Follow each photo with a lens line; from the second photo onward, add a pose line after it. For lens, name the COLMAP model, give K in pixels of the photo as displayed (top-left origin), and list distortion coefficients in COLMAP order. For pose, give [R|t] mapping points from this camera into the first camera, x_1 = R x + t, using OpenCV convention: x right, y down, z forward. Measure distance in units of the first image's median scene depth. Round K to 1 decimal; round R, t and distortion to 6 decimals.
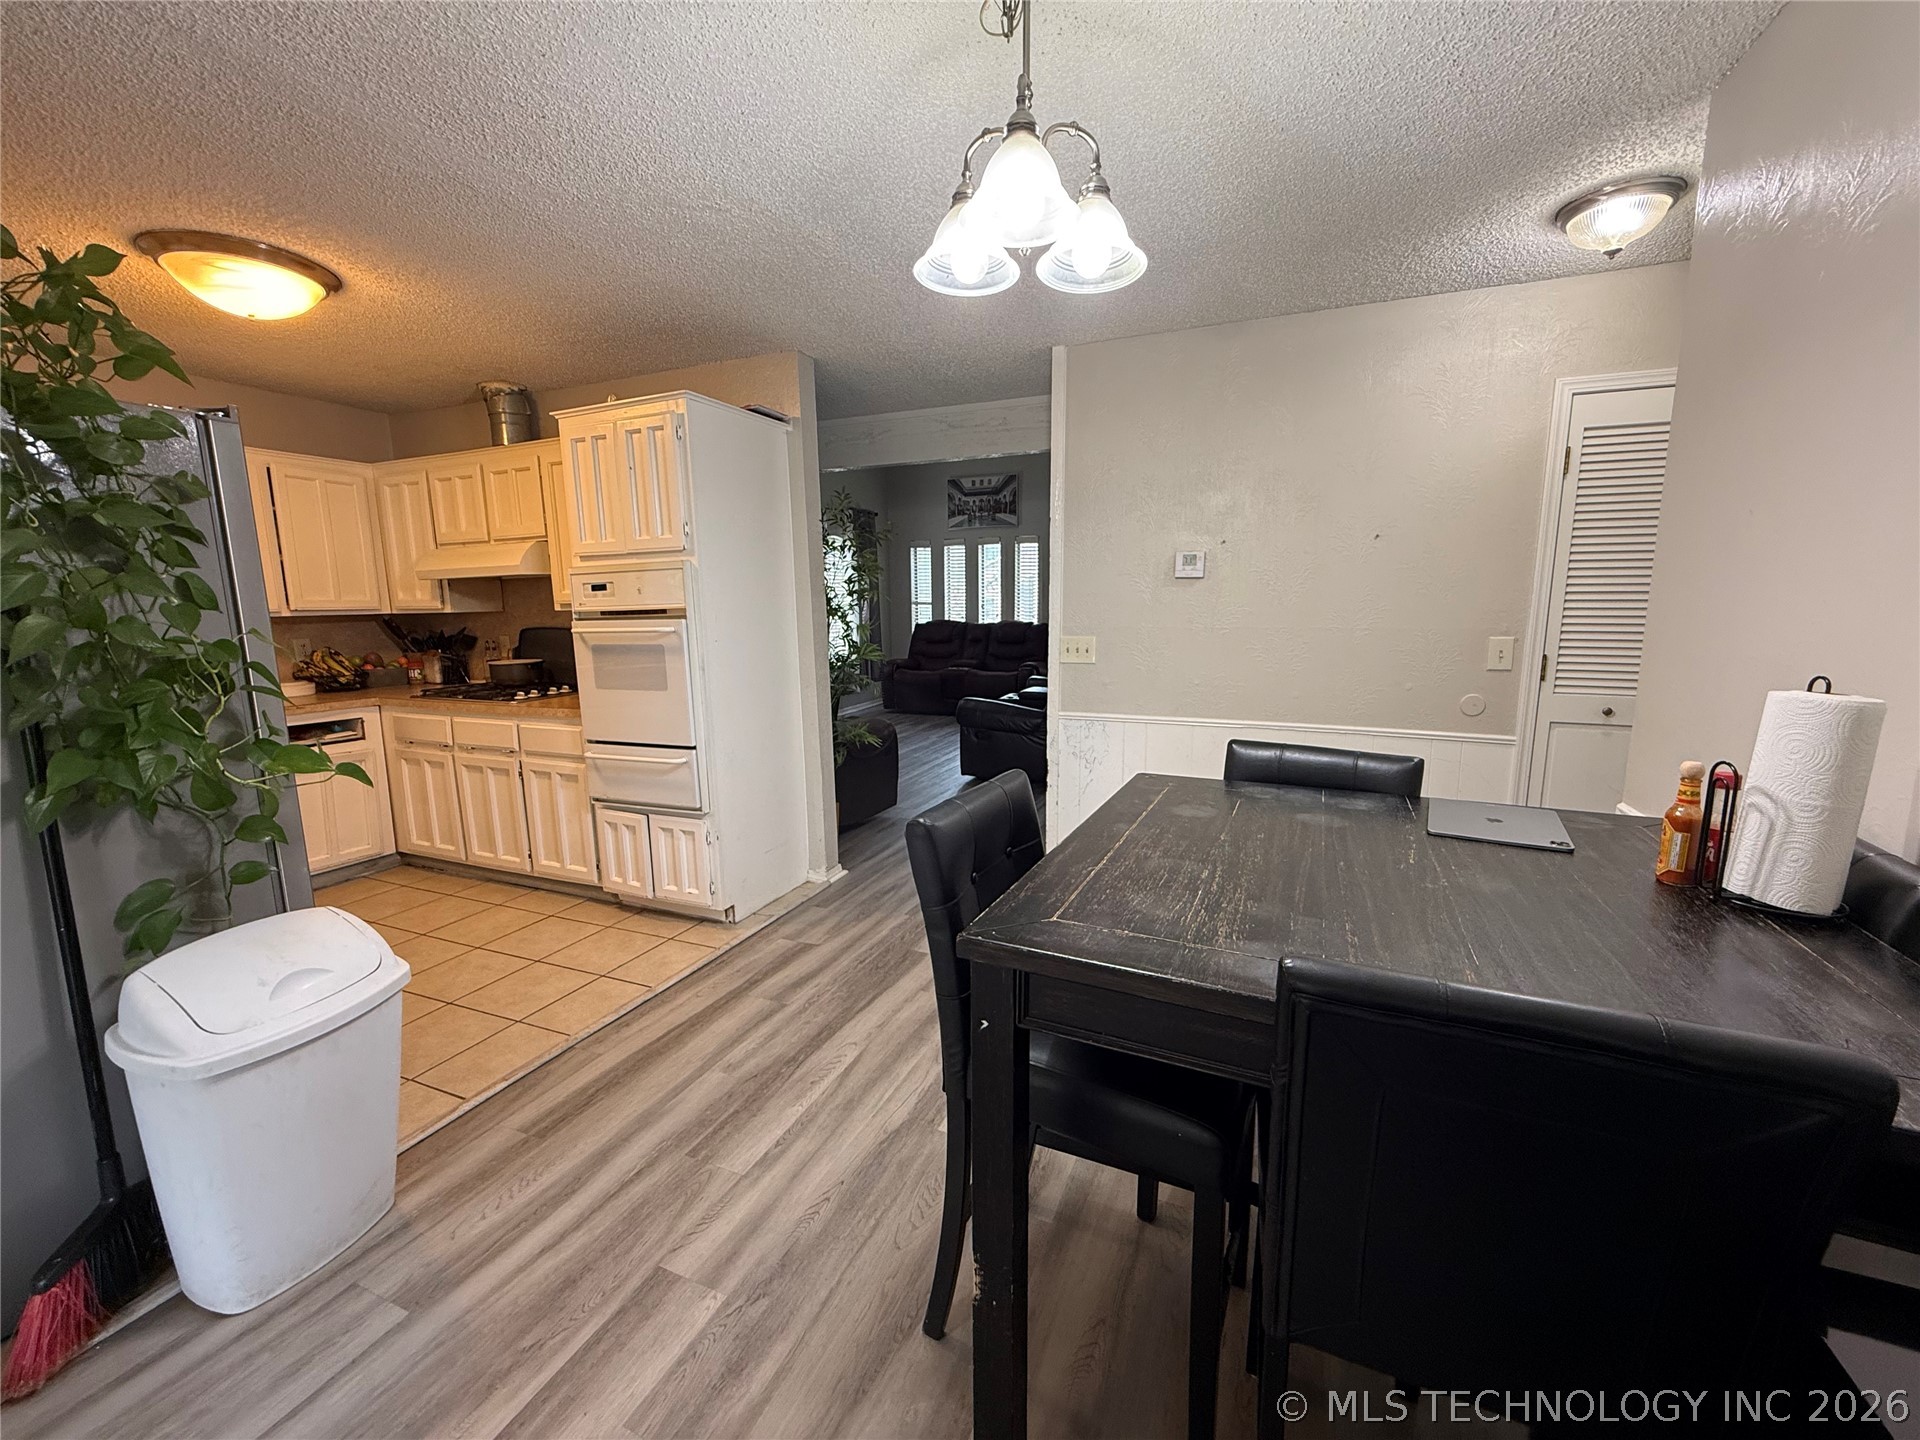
lens RADIAL K [[765.7, 0, 961.0], [0, 765.7, 727.0], [0, 0, 1]] dist [-0.000616, 0.000003]
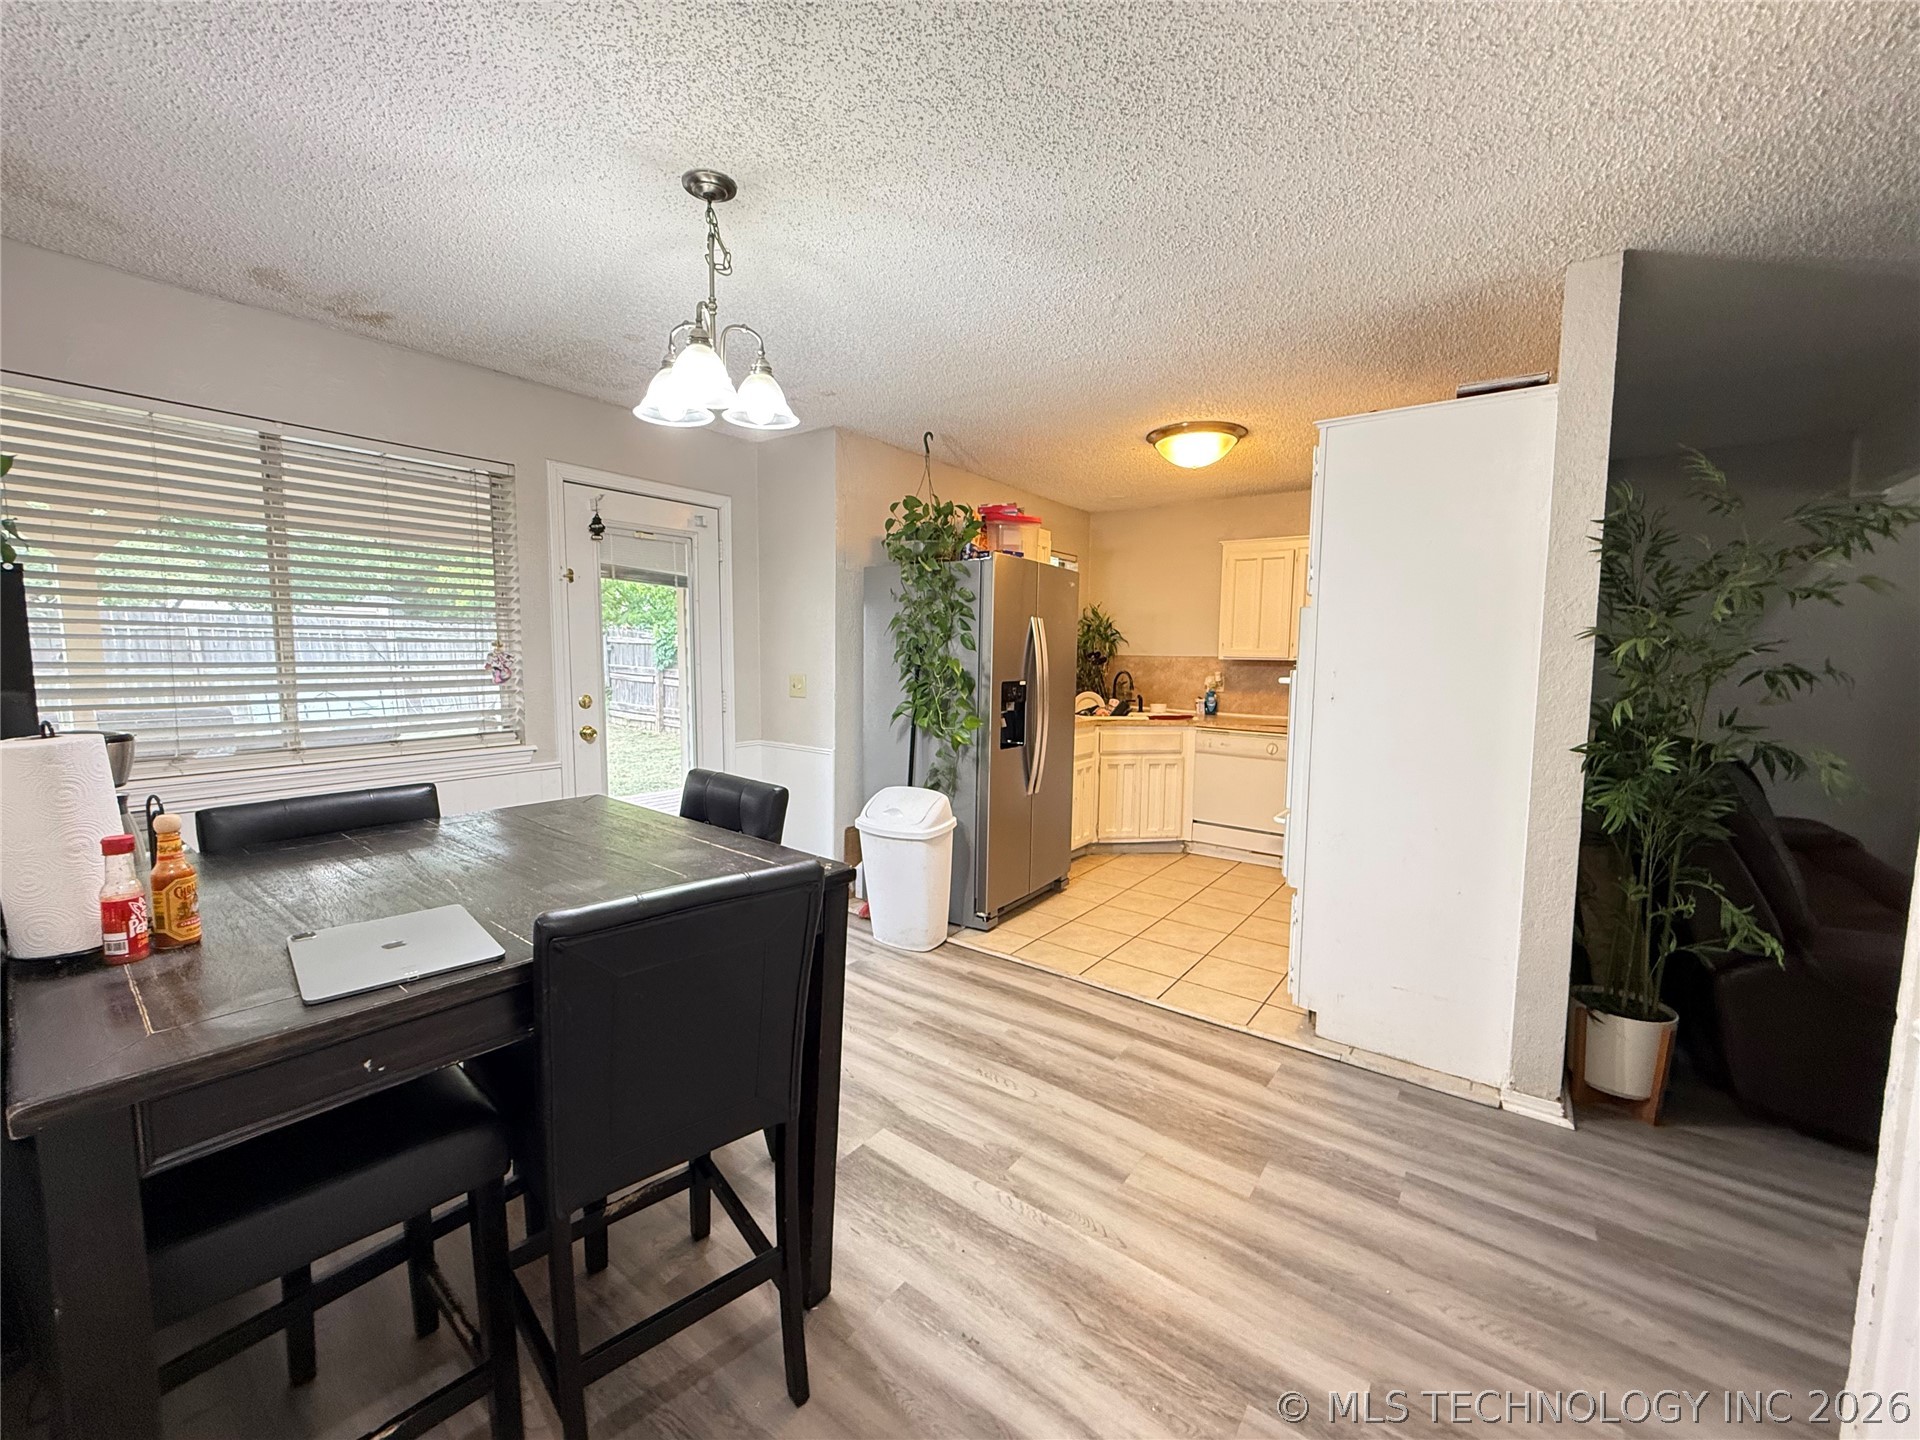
lens RADIAL K [[765.7, 0, 956.0], [0, 765.7, 716.2], [0, 0, 1]] dist [-0.000616, 0.000003]
pose [[-0.235733, 0.095880, -0.967077, 0.812672], [-0.168809, 0.975953, 0.137909, -0.187367], [0.957044, 0.195760, -0.213879, 1.043321]]
